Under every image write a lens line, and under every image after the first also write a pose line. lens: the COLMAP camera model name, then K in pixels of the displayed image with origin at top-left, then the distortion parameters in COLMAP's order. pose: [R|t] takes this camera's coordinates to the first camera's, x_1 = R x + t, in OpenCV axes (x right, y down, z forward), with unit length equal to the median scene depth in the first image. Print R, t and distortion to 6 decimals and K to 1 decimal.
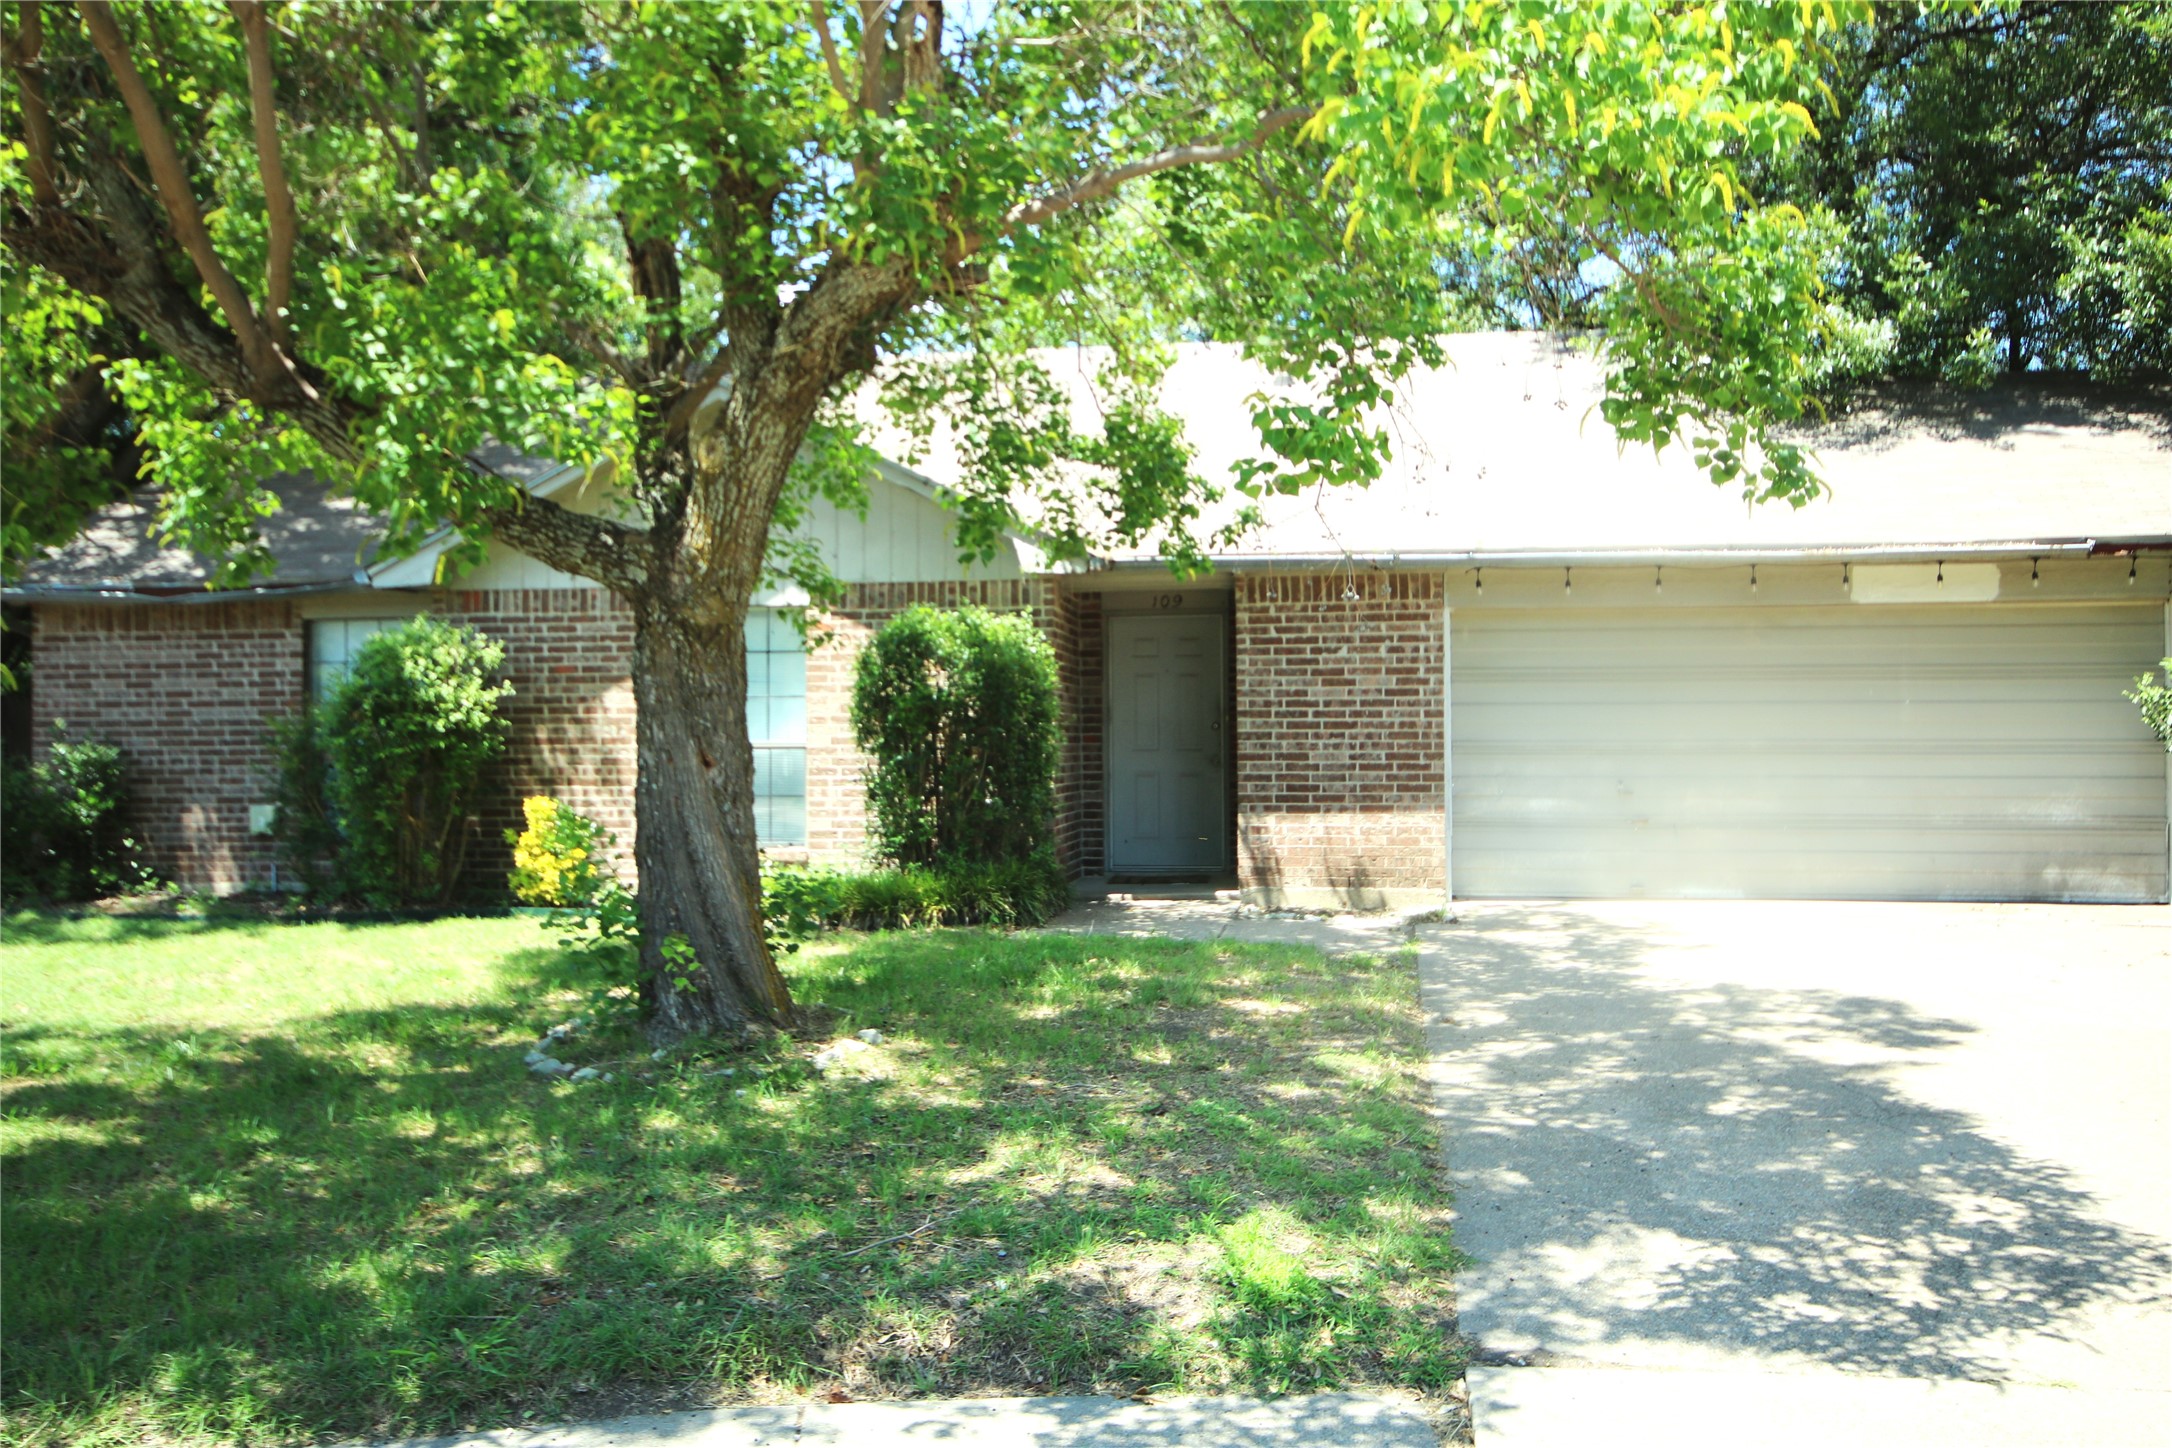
lens RADIAL K [[1115.3, 0, 1086.0], [0, 1115.3, 724.0], [0, 0, 1]] dist [0.001367, 0.002116]
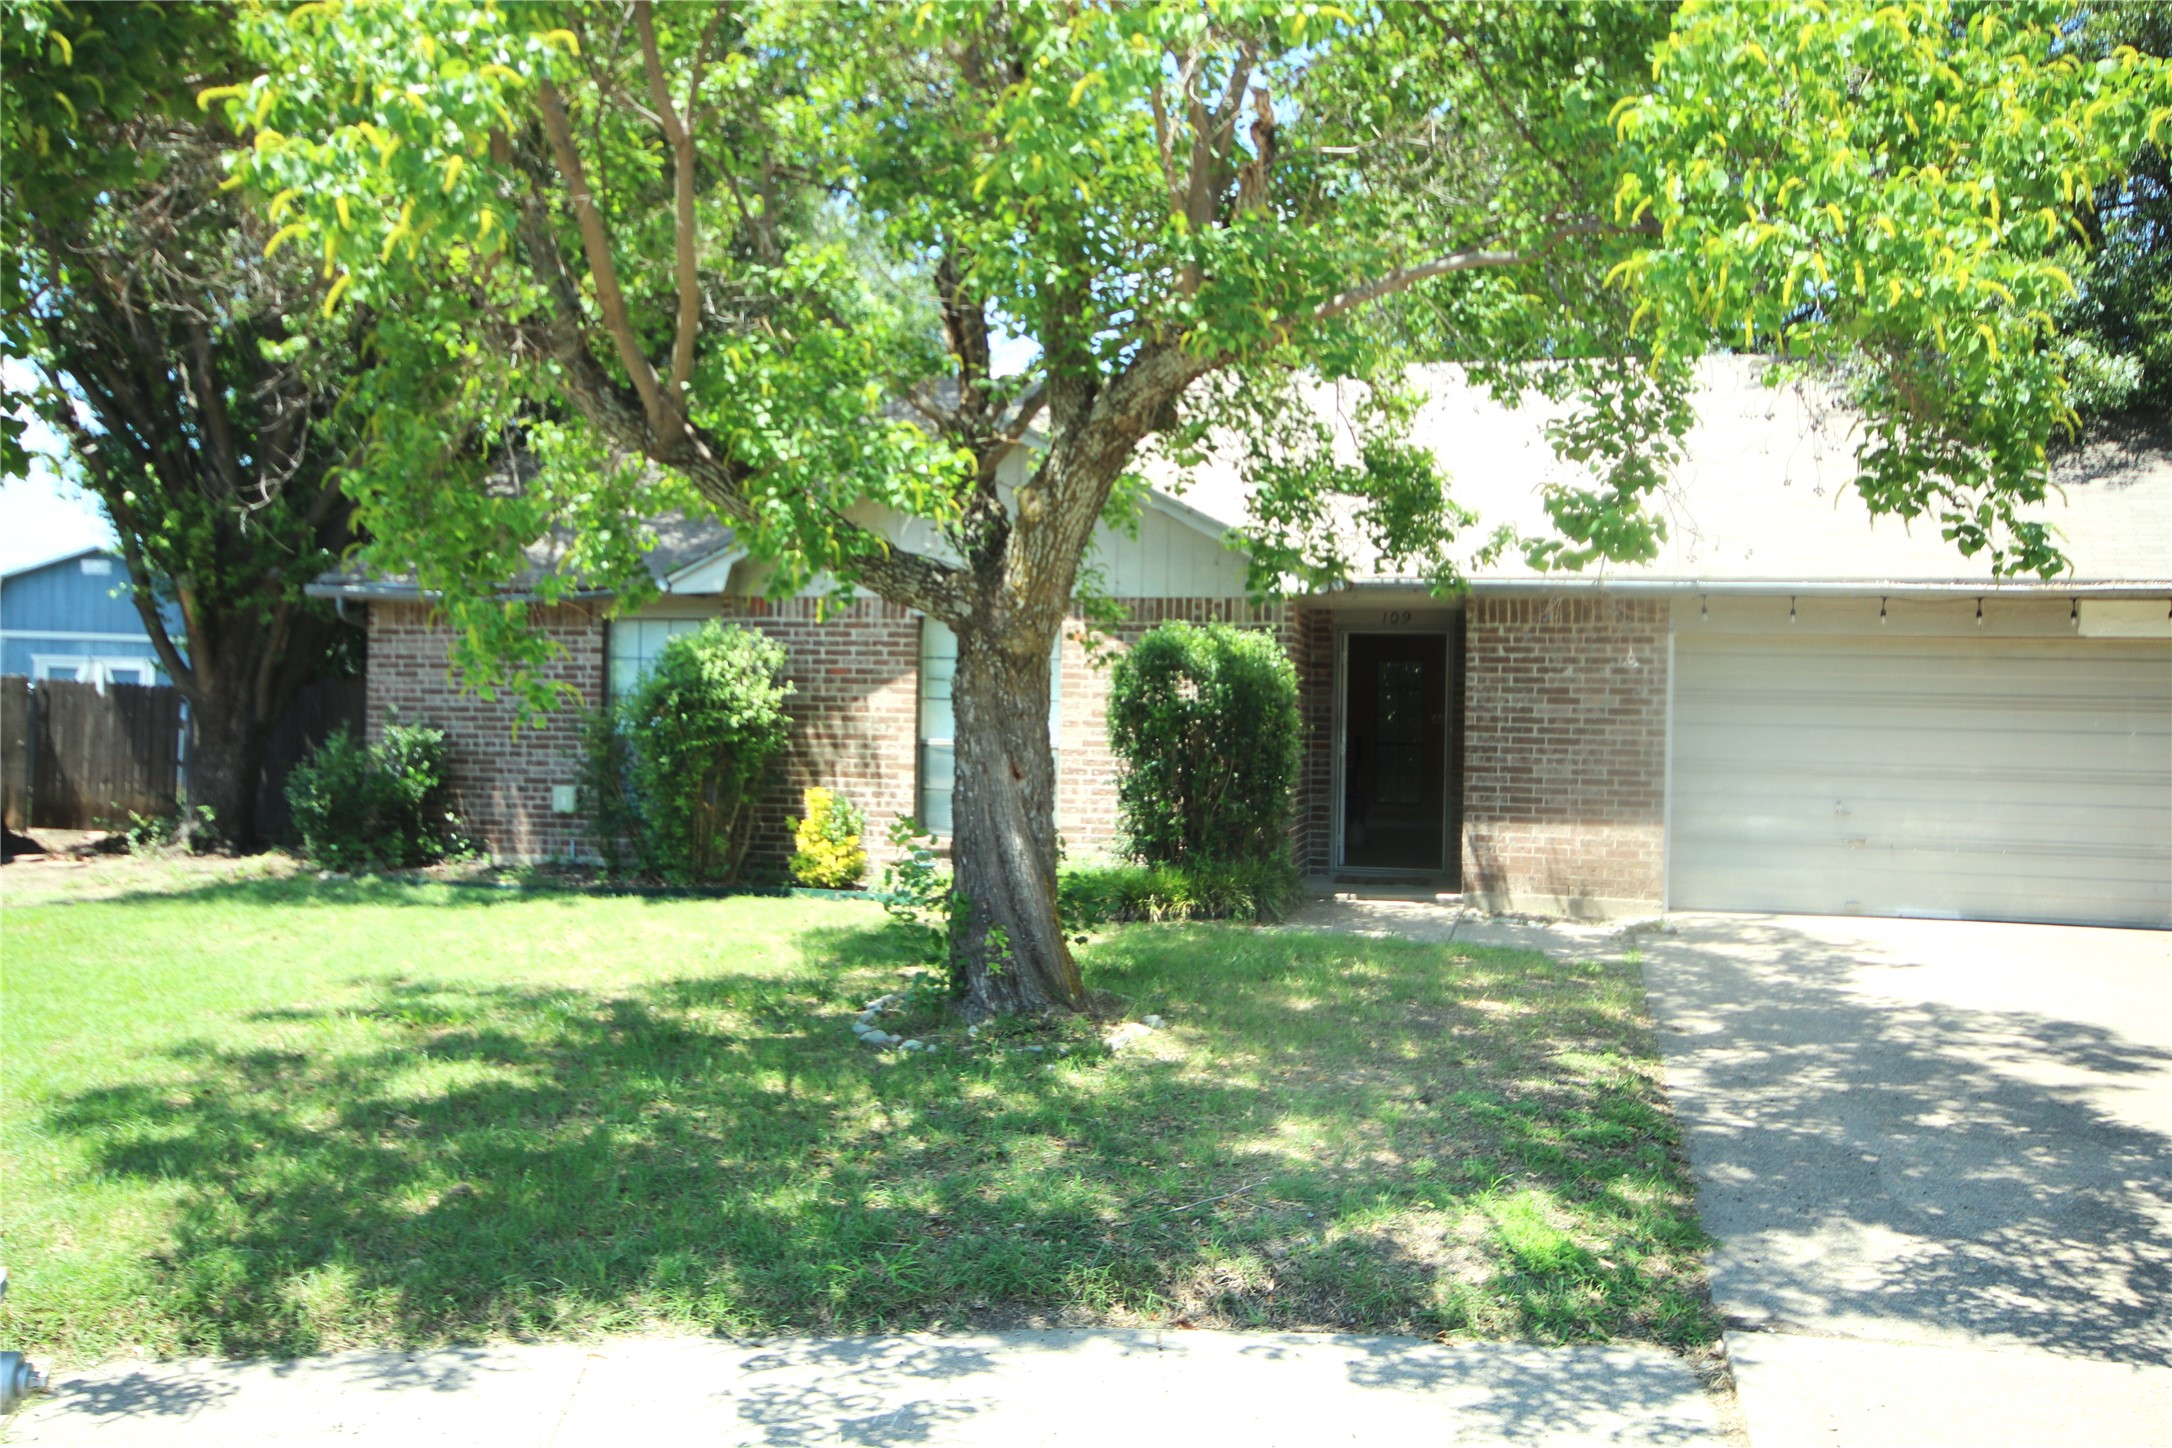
lens RADIAL K [[1250.0, 0, 1084.4], [0, 1250.0, 688.9], [0, 0, 1]] dist [-0.004089, 0.011943]
pose [[0.998052, 0.025614, -0.056882, -0.199159], [-0.024043, 0.999315, 0.028143, -0.089388], [0.057564, -0.026720, 0.997984, -0.254021]]
